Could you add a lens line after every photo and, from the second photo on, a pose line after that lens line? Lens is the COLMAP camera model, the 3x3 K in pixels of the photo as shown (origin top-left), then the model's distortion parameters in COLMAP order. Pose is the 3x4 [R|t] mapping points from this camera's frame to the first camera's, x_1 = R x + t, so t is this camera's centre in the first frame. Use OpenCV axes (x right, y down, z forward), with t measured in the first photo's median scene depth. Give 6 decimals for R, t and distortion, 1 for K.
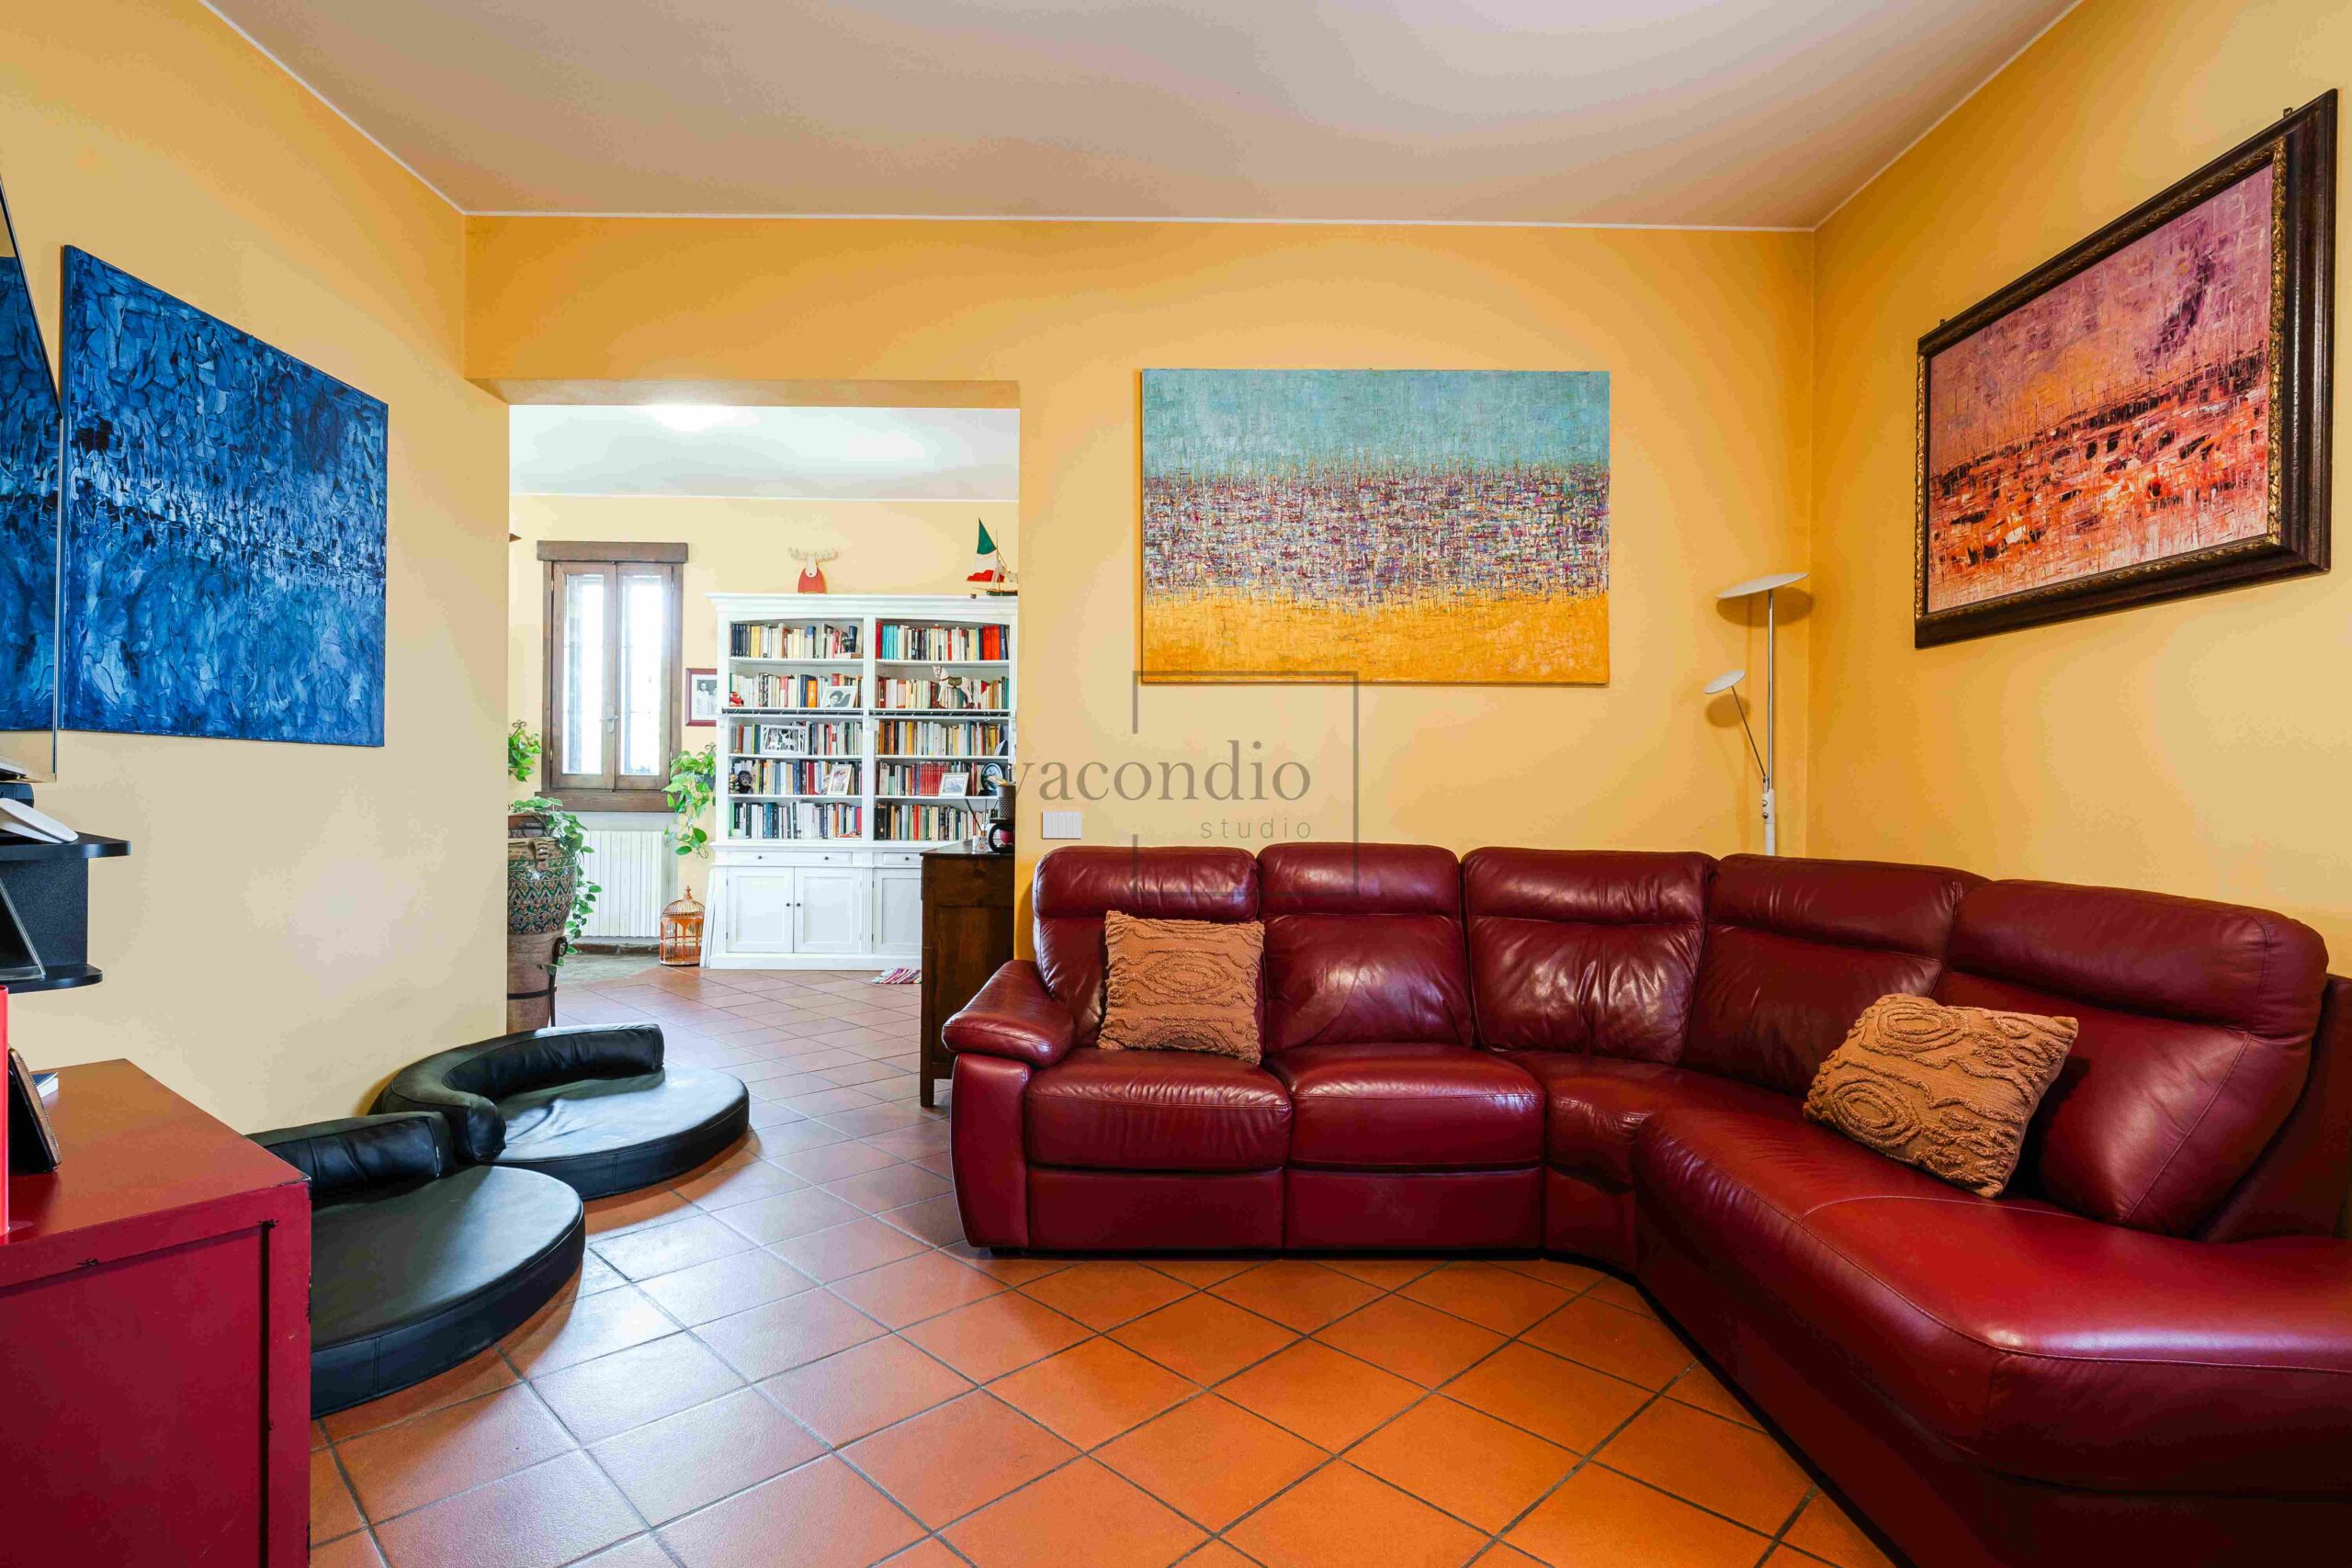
lens RADIAL K [[1205.7, 0, 1177.4], [0, 1205.7, 780.6], [0, 0, 1]] dist [-0.001238, -0.000146]
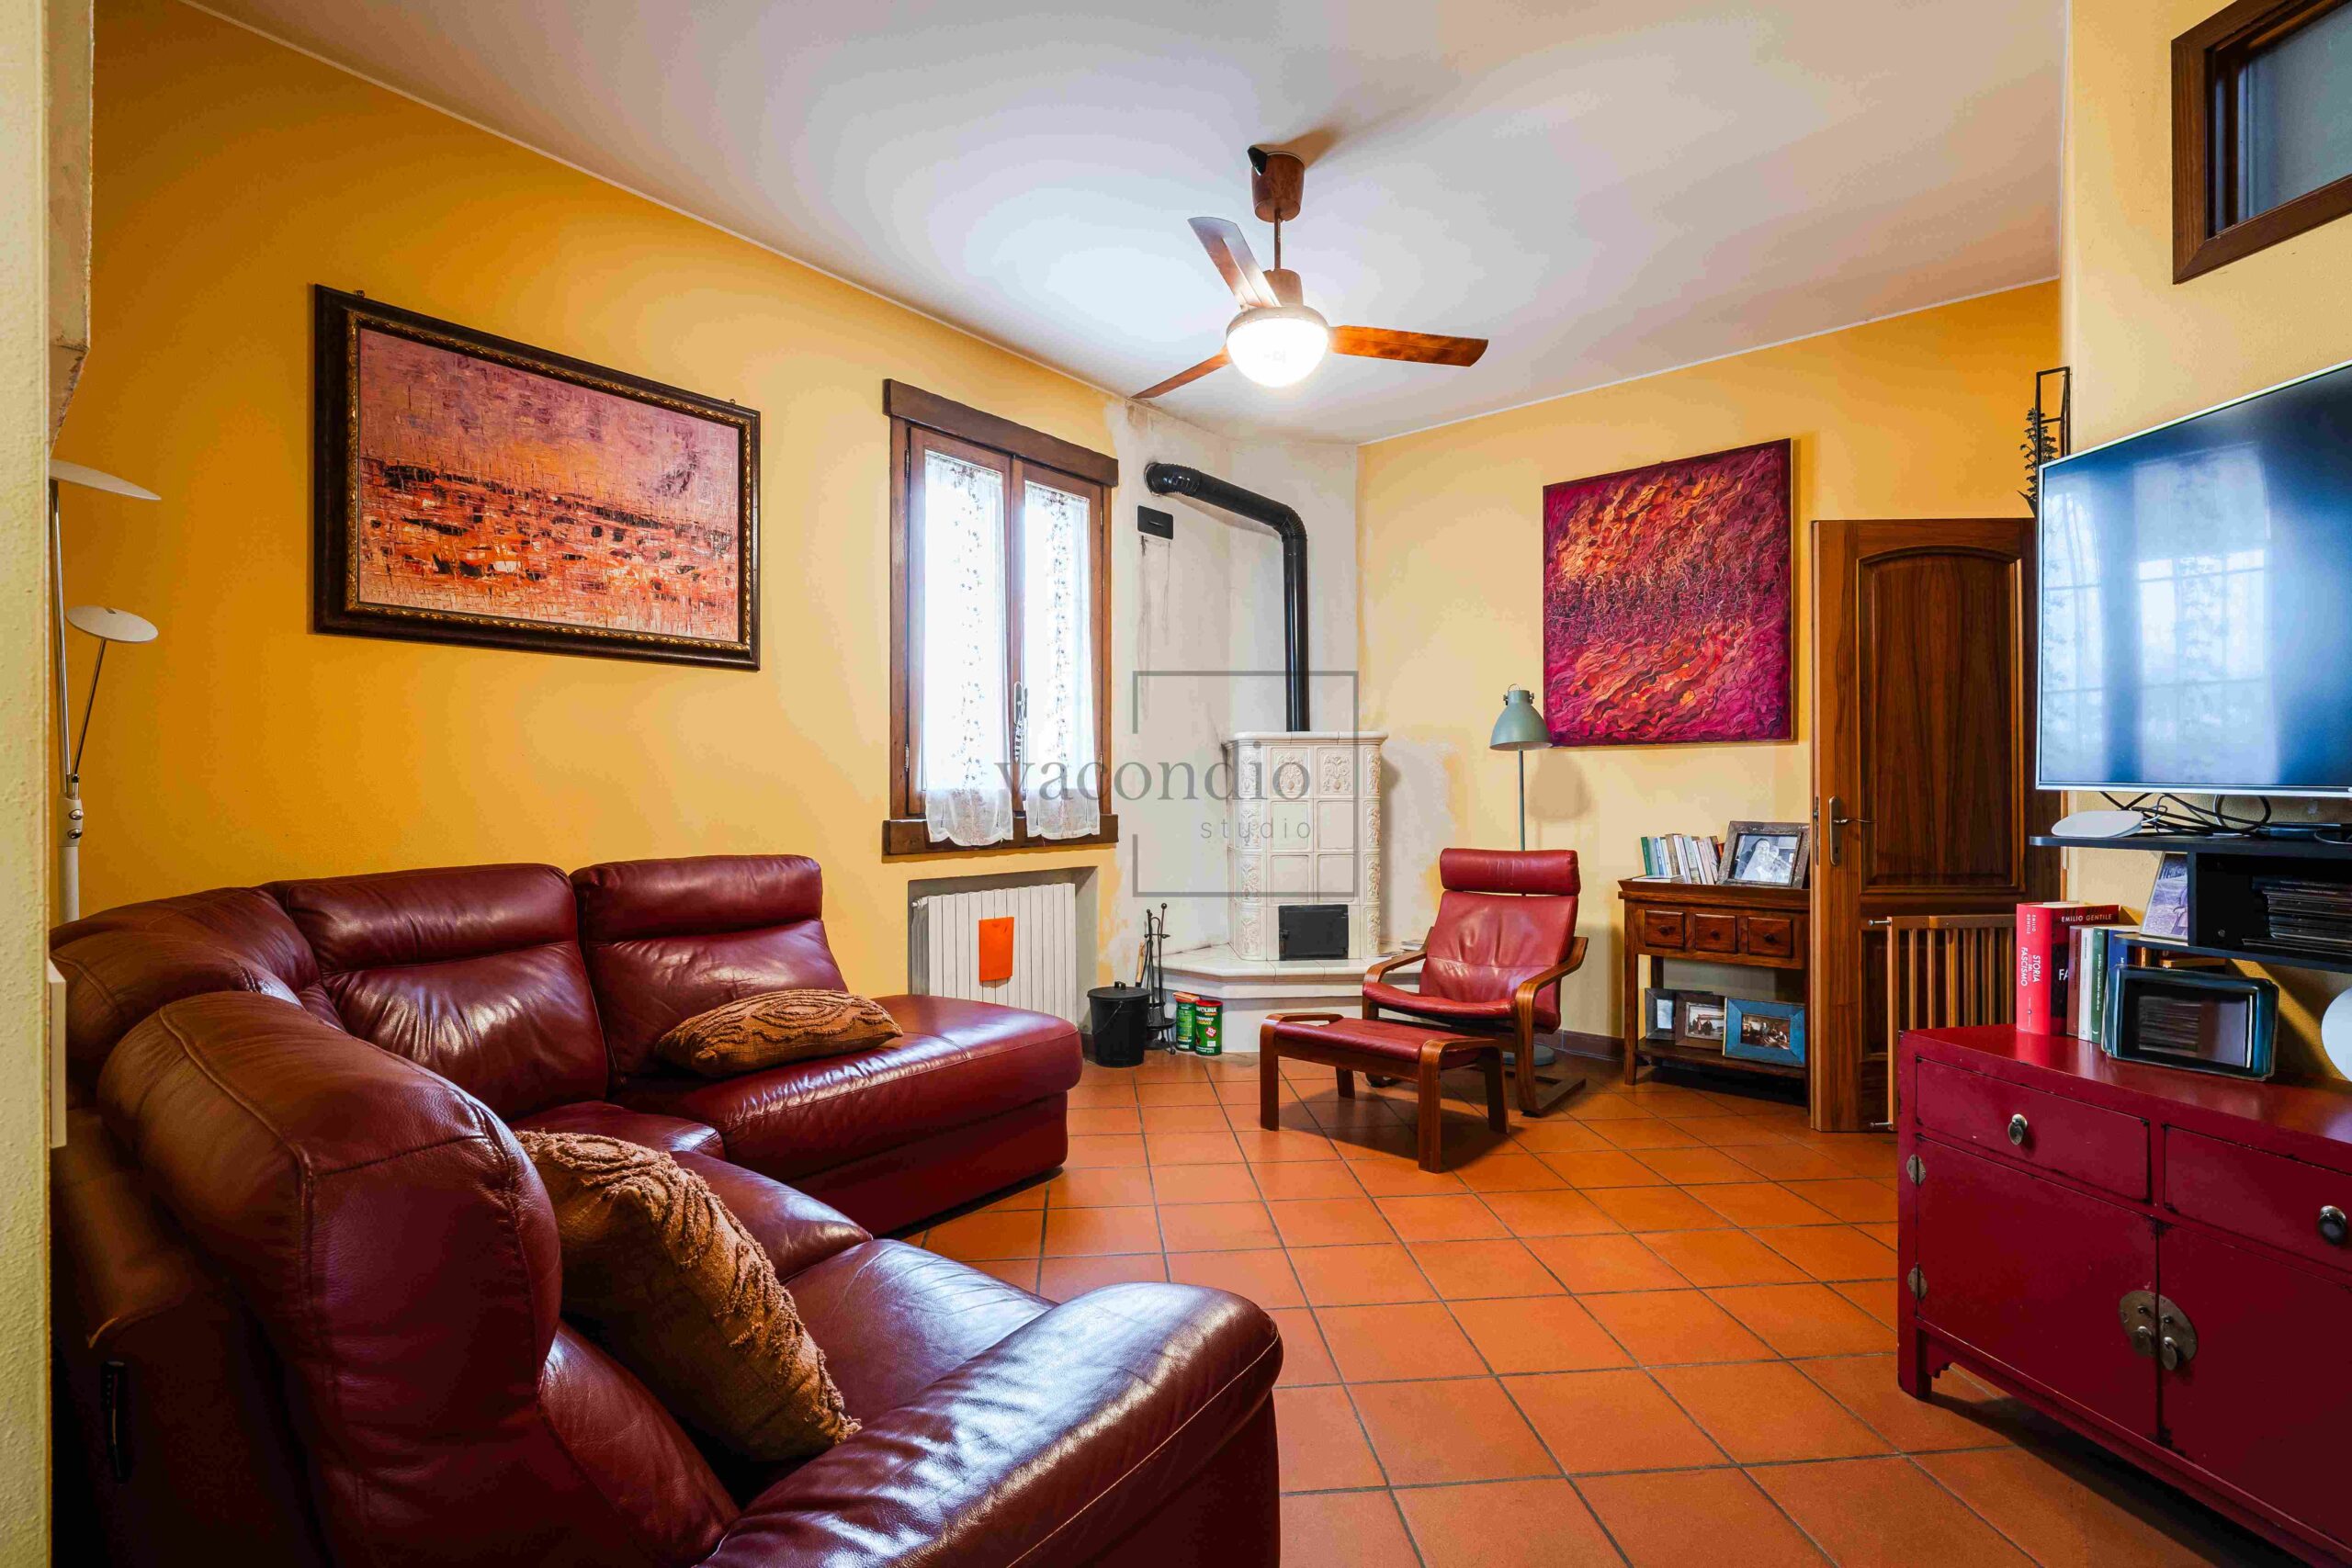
lens RADIAL K [[1043.2, 0, 1177.9], [0, 1043.2, 791.6], [0, 0, 1]] dist [-0.003481, 0.001996]
pose [[-0.778628, -0.002842, 0.627479, -0.437245], [-0.001376, 0.999995, 0.002823, 0.004800], [-0.627484, 0.001335, -0.778628, 1.455103]]
